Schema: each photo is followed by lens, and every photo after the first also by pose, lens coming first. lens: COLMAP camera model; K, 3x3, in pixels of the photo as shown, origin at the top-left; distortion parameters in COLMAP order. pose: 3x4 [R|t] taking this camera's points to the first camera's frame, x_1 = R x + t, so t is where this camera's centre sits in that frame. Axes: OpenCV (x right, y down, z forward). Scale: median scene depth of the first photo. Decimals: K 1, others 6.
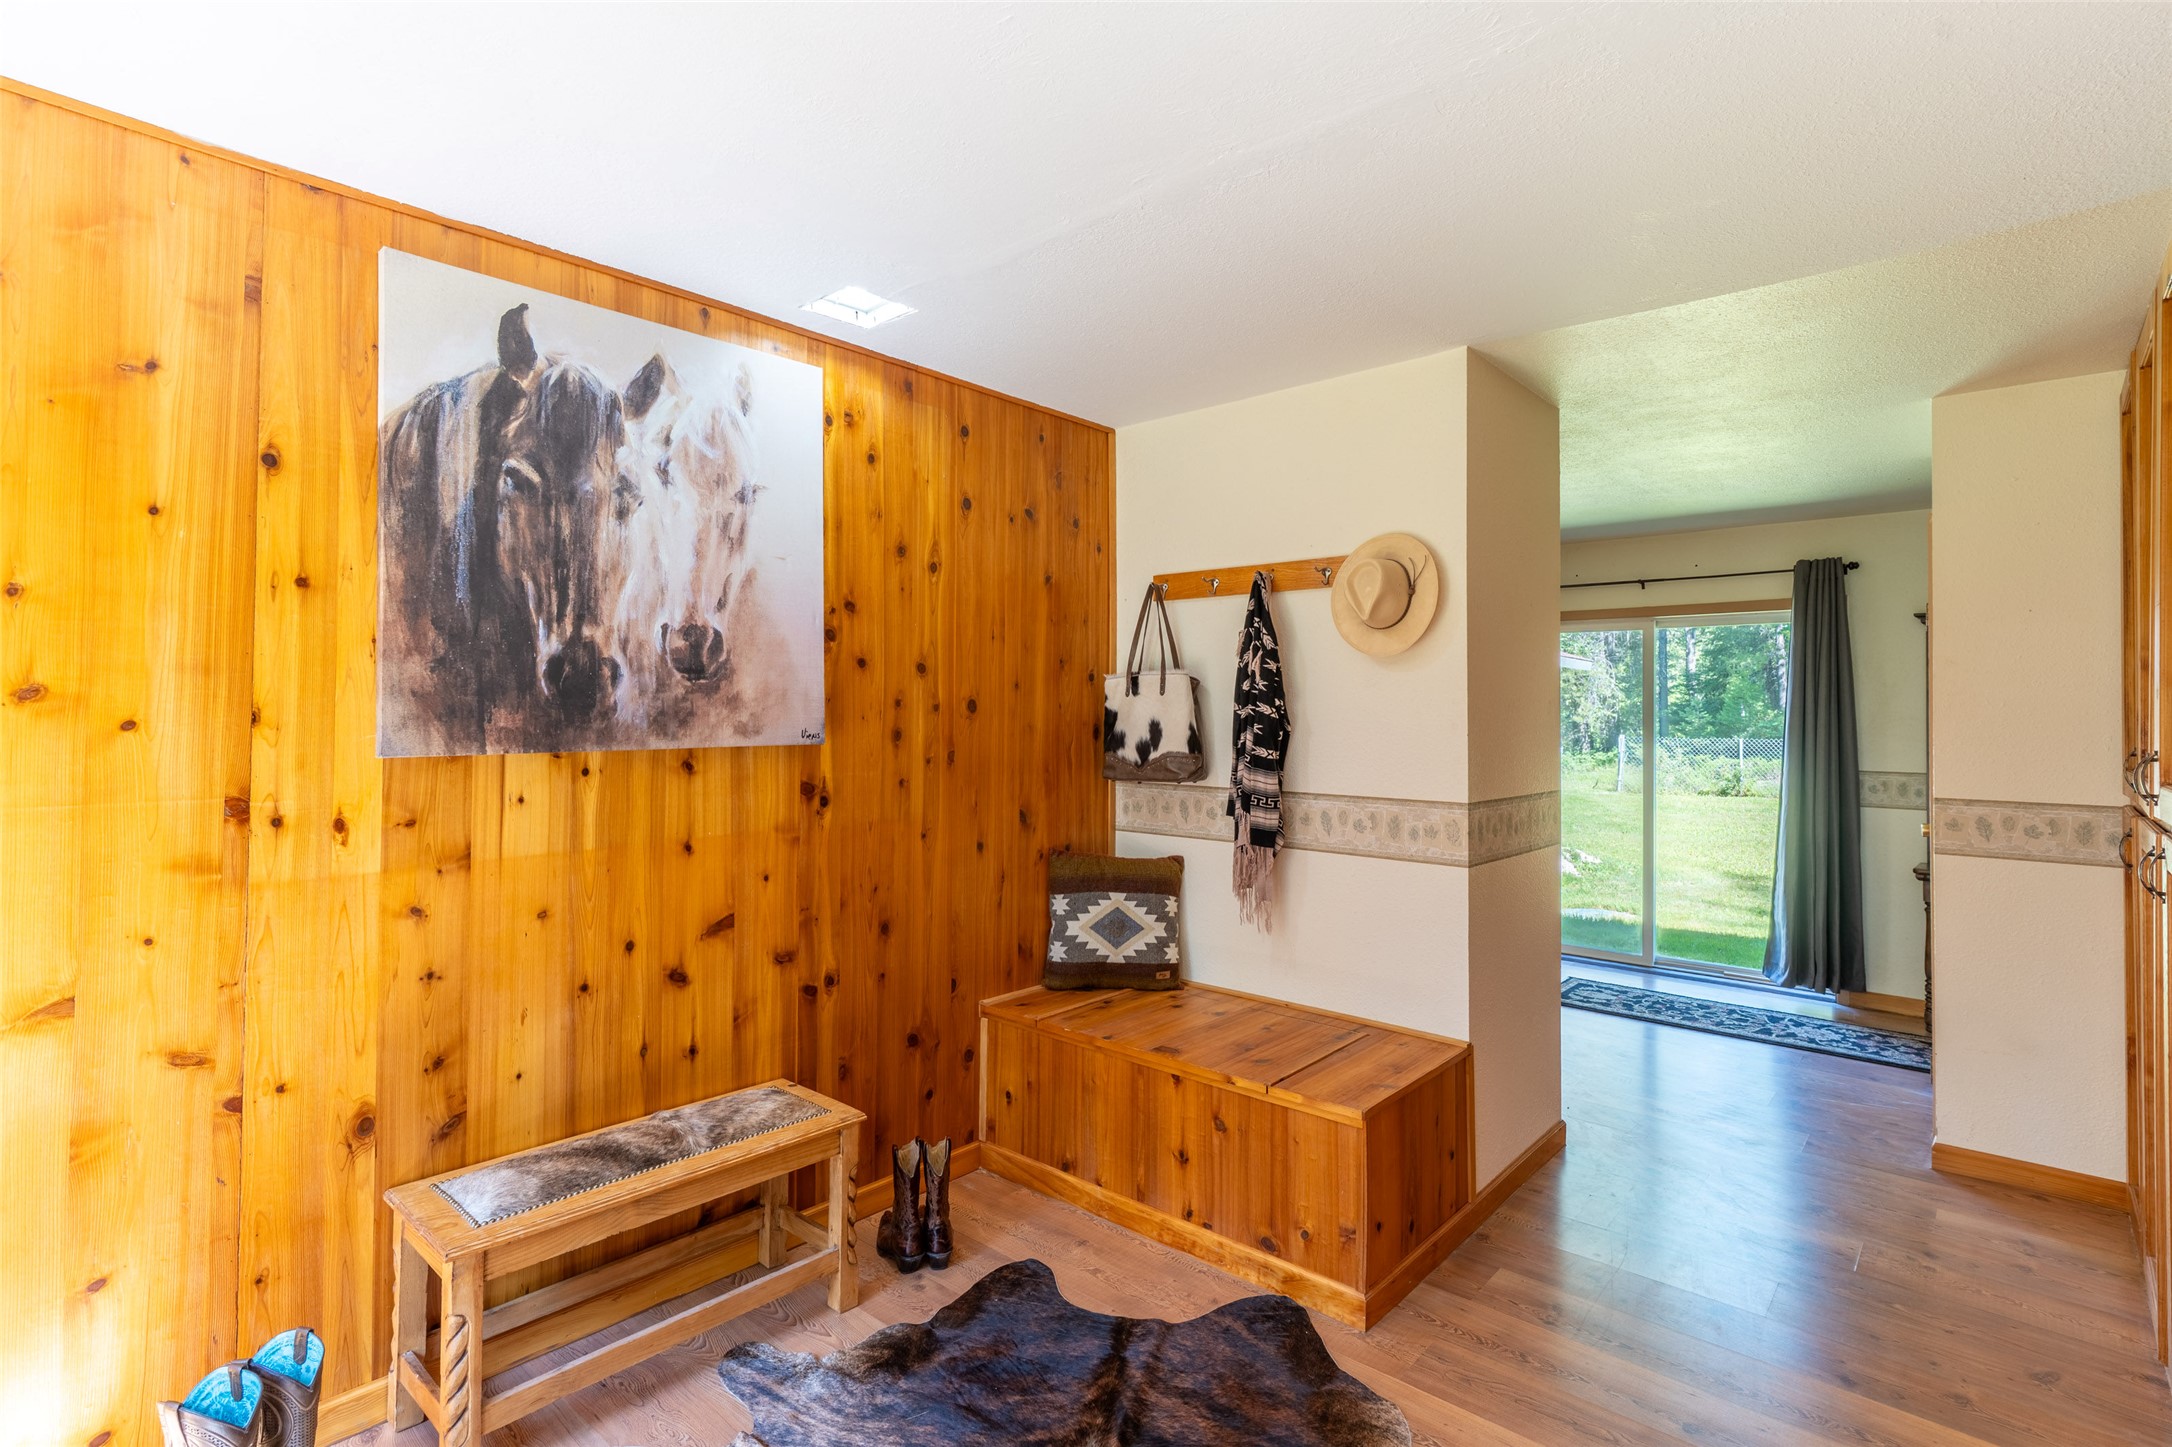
lens RADIAL K [[1038.8, 0, 1076.8], [0, 1038.8, 700.2], [0, 0, 1]] dist [-0.001253, 0.003593]
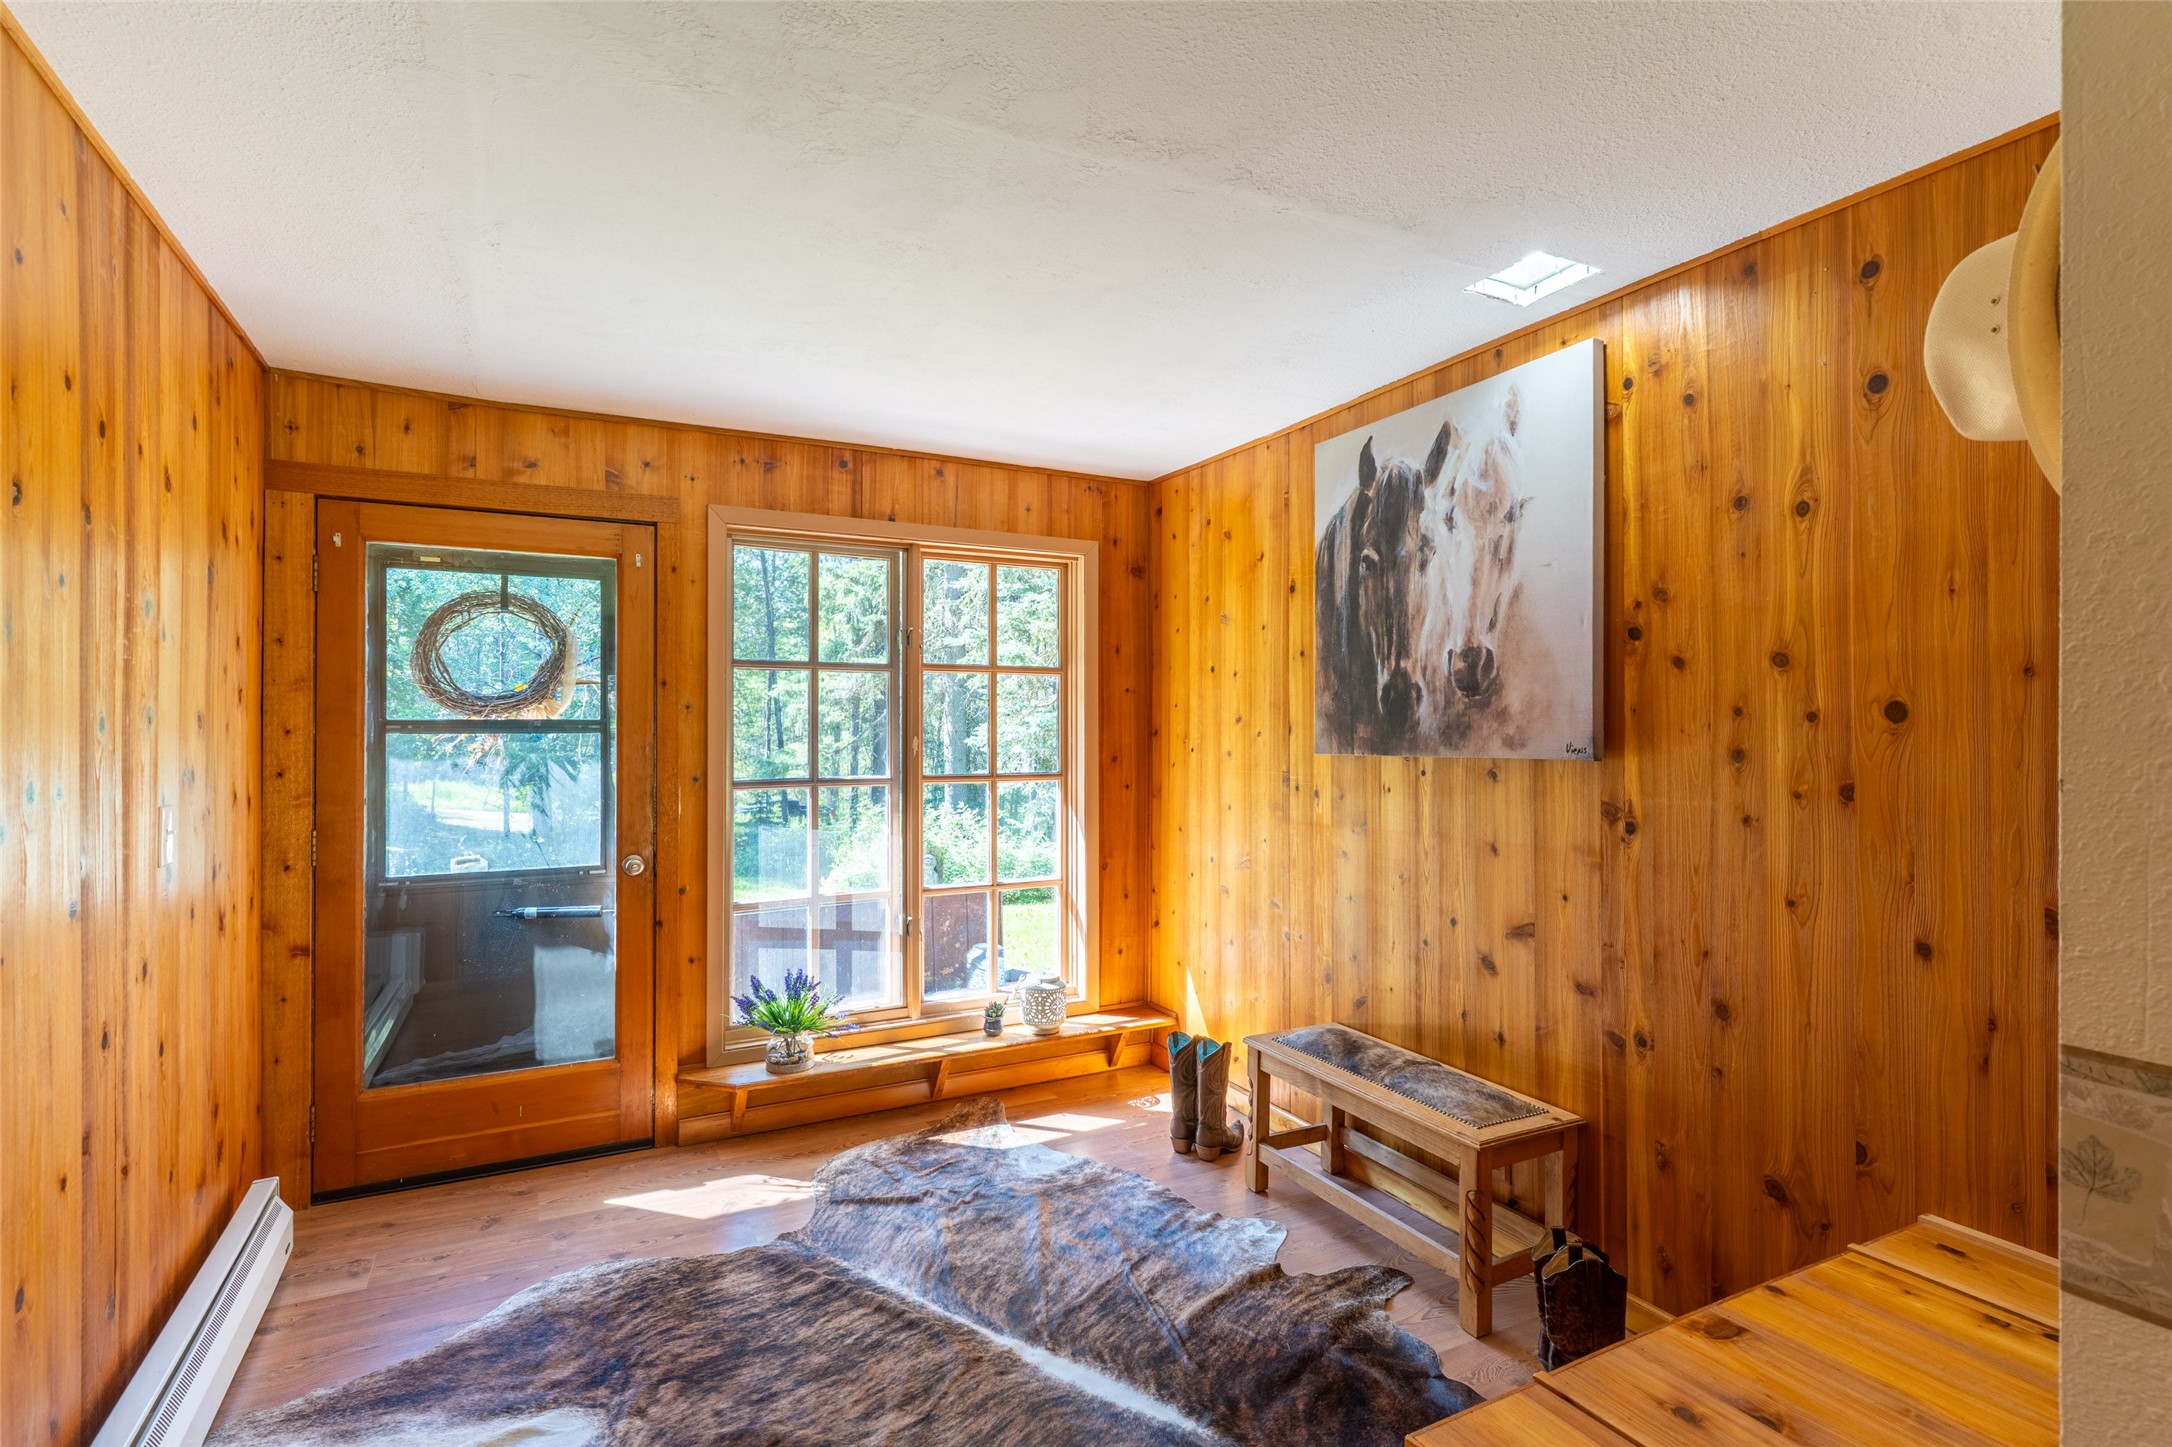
lens RADIAL K [[1038.8, 0, 1078.0], [0, 1038.8, 727.5], [0, 0, 1]] dist [-0.001253, 0.003593]
pose [[-0.346350, -0.008201, -0.938069, 0.815720], [0.007791, 0.999902, -0.011618, 0.023182], [0.938073, -0.011332, -0.346253, 0.981448]]
